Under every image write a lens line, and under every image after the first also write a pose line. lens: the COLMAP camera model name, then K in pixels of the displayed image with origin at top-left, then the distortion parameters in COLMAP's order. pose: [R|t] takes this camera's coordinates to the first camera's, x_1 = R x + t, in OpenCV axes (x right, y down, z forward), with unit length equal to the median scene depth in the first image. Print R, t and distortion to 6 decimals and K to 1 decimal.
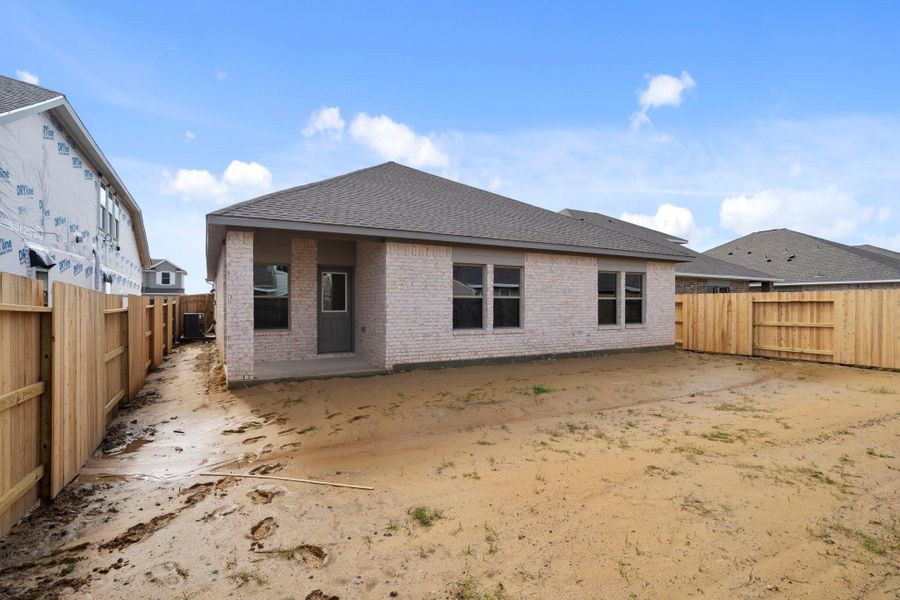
lens RADIAL K [[444.9, 0, 447.6], [0, 444.9, 300.8], [0, 0, 1]] dist [0.001151, 0.000159]
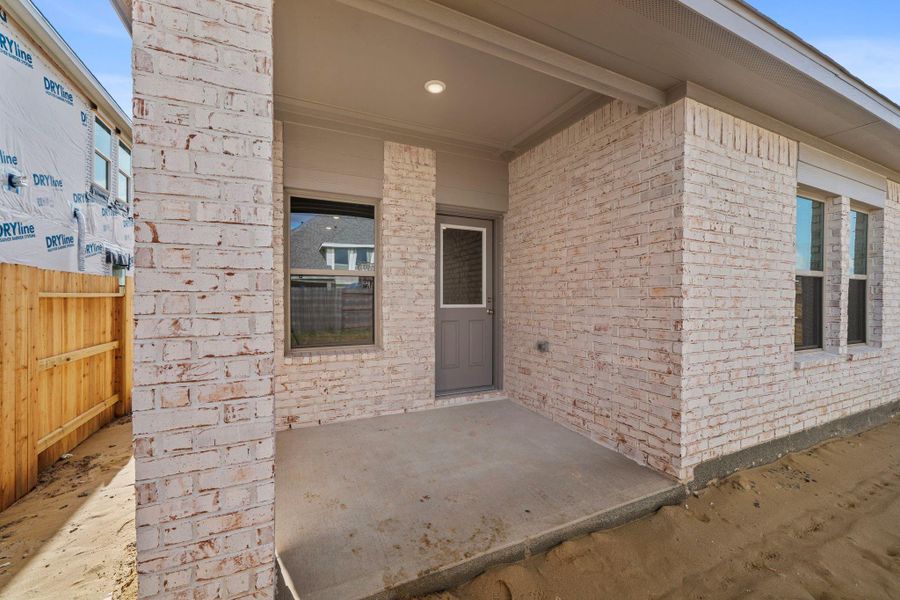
lens RADIAL K [[381.6, 0, 449.7], [0, 381.6, 297.1], [0, 0, 1]] dist [0.000639, 0.000093]
pose [[0.997305, 0.002429, -0.073333, -0.255689], [-0.002200, 0.999992, 0.003202, 0.013380], [0.073340, -0.003032, 0.997302, 0.622524]]
